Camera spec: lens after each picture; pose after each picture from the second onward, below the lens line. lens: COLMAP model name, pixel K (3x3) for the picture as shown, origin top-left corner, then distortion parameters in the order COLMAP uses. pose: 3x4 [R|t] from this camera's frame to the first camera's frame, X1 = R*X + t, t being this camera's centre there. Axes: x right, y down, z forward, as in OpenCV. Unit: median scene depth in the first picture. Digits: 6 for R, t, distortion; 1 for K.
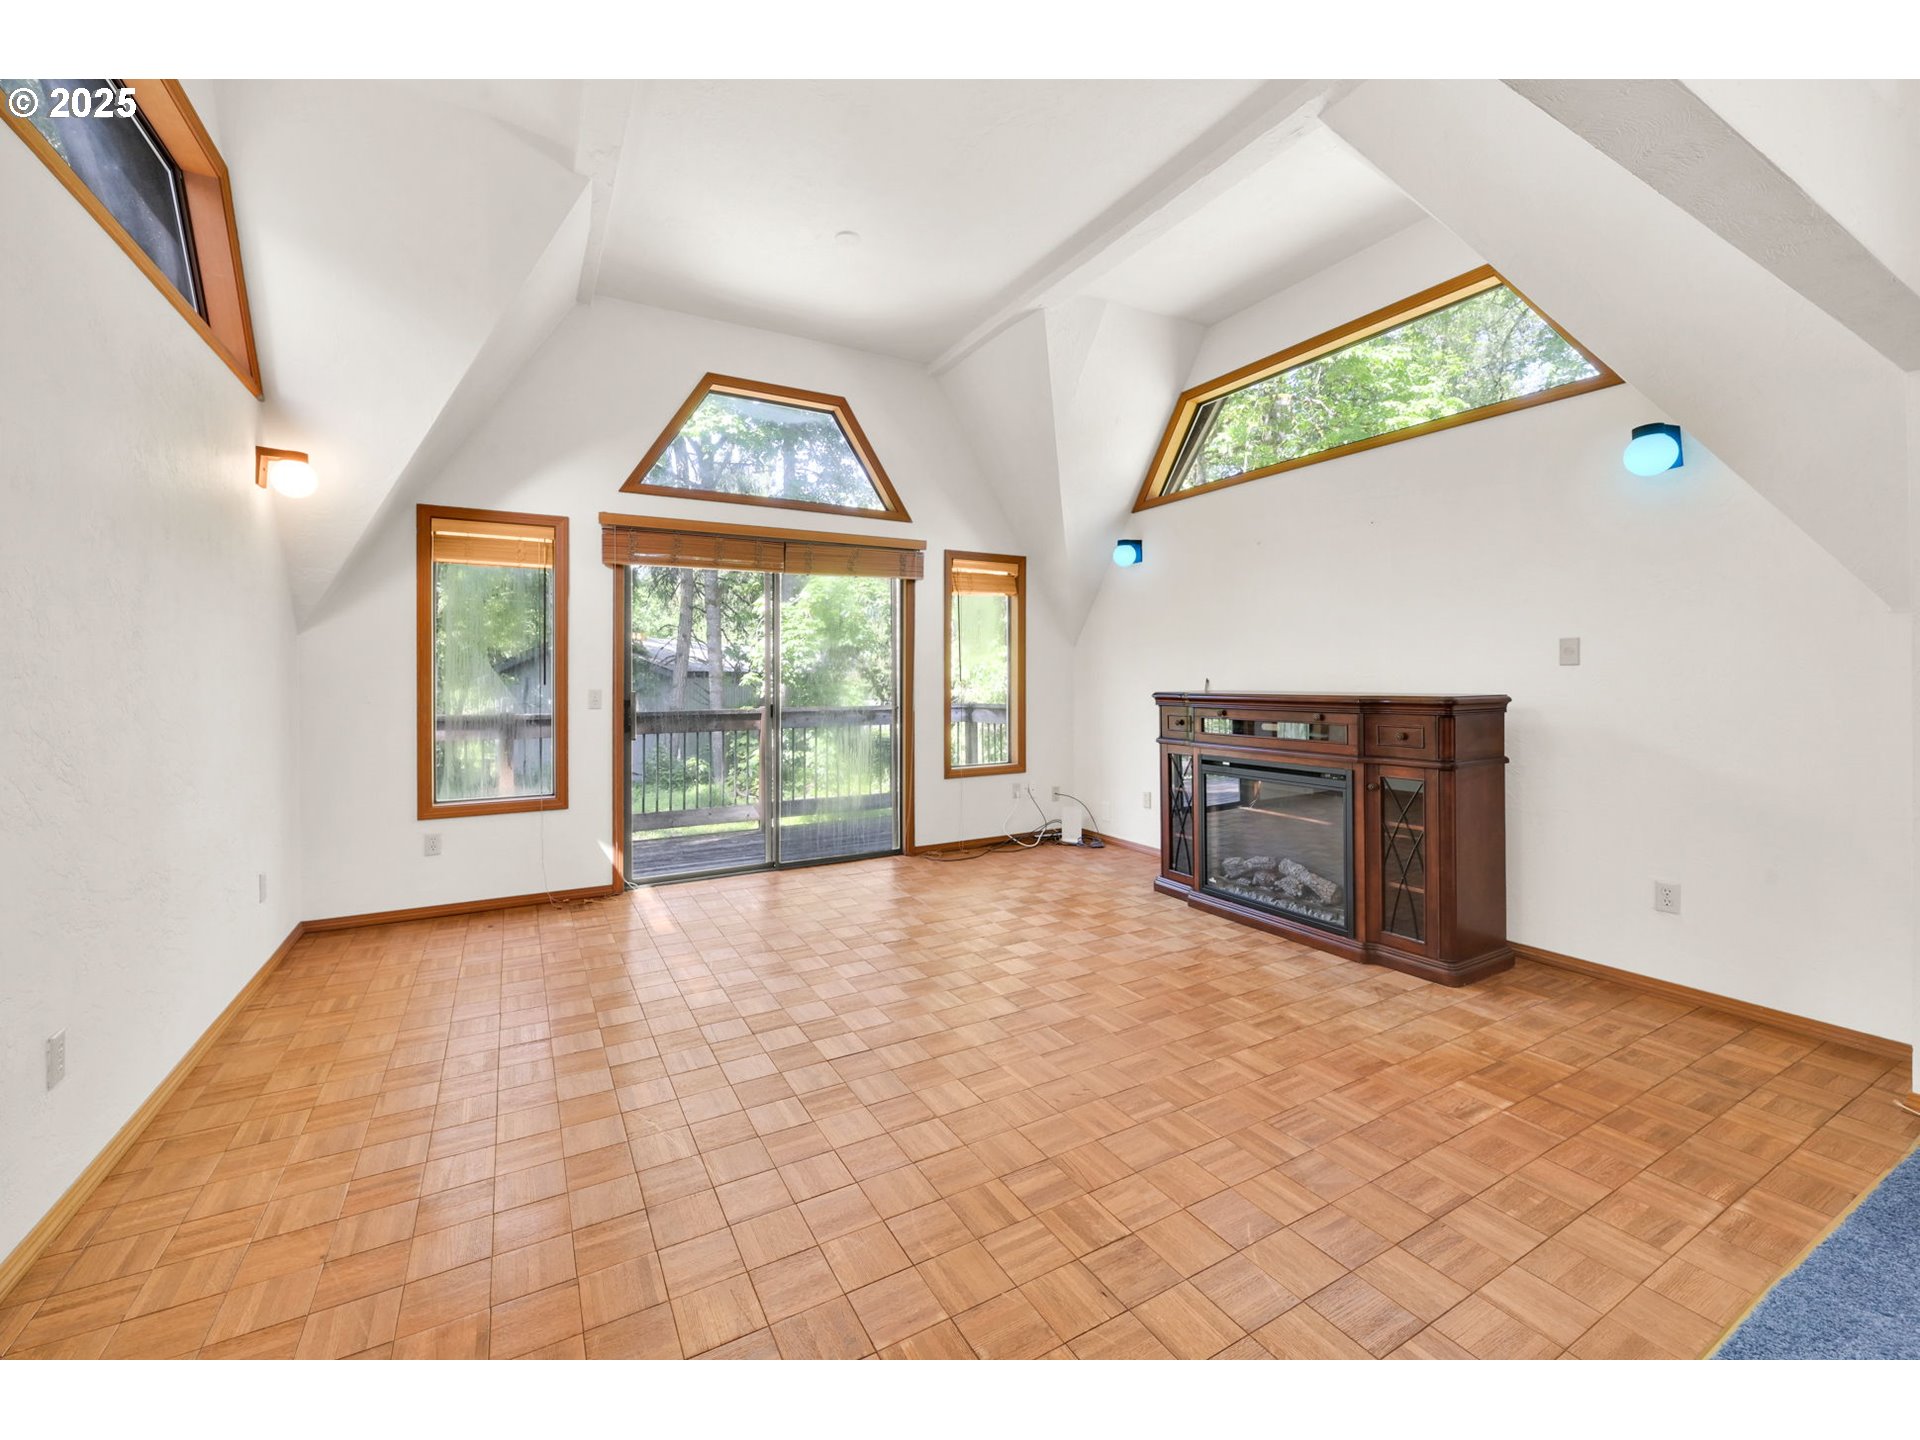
lens RADIAL K [[778.6, 0, 954.1], [0, 778.6, 696.7], [0, 0, 1]] dist [-0.000158, 0.000173]
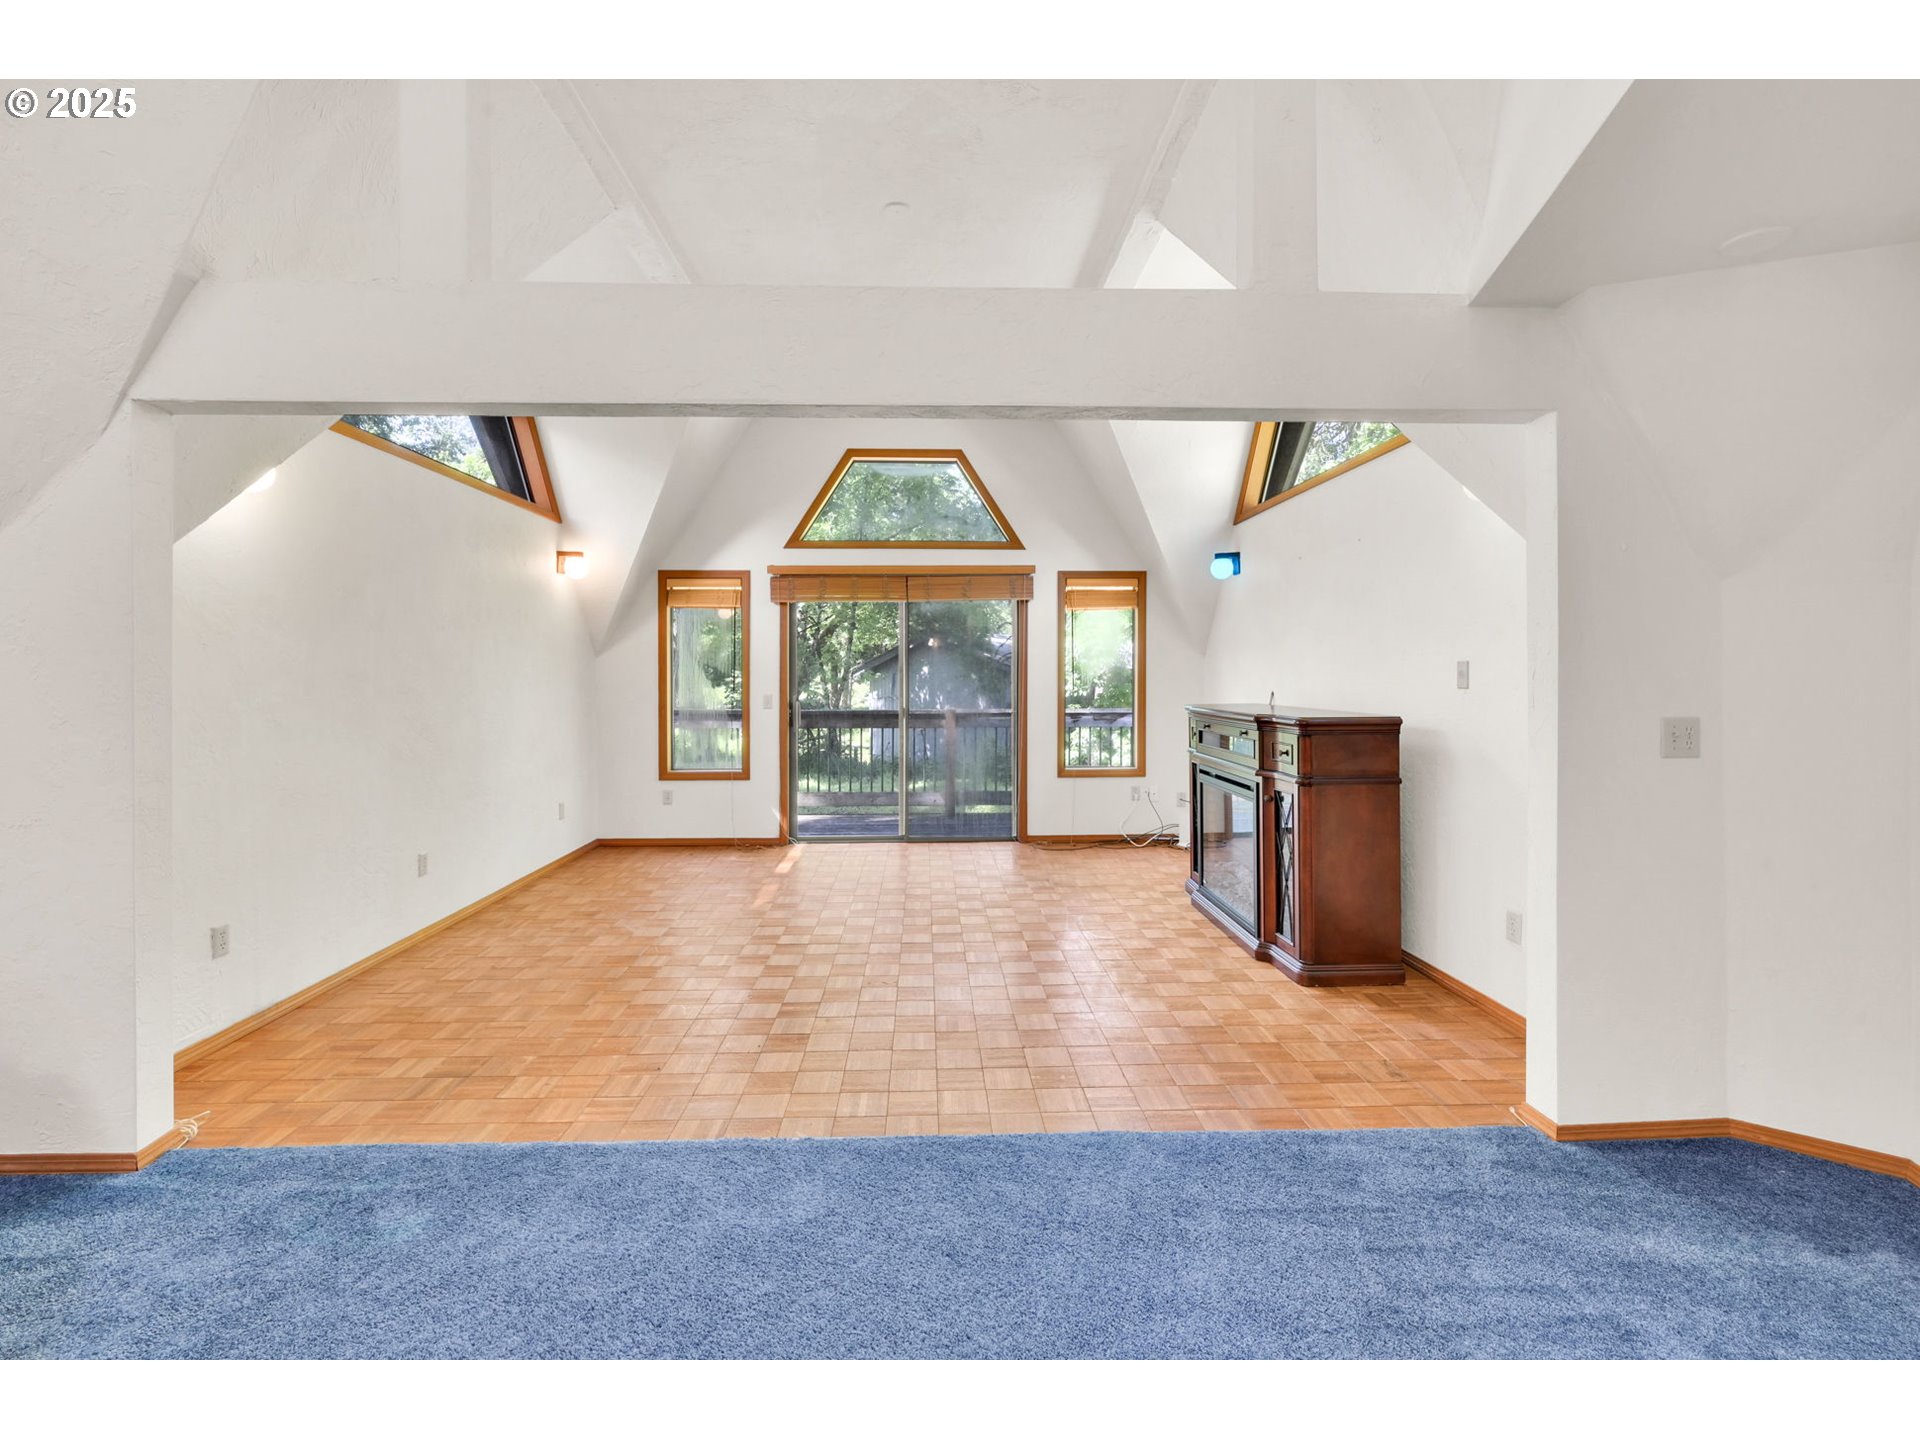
lens RADIAL K [[856.4, 0, 959.8], [0, 856.4, 711.9], [0, 0, 1]] dist [0.000271, 0.000063]
pose [[0.890284, 0.023508, -0.454798, 0.527193], [-0.013779, 0.999600, 0.024695, -0.020900], [0.455196, -0.015719, 0.890252, -0.190108]]
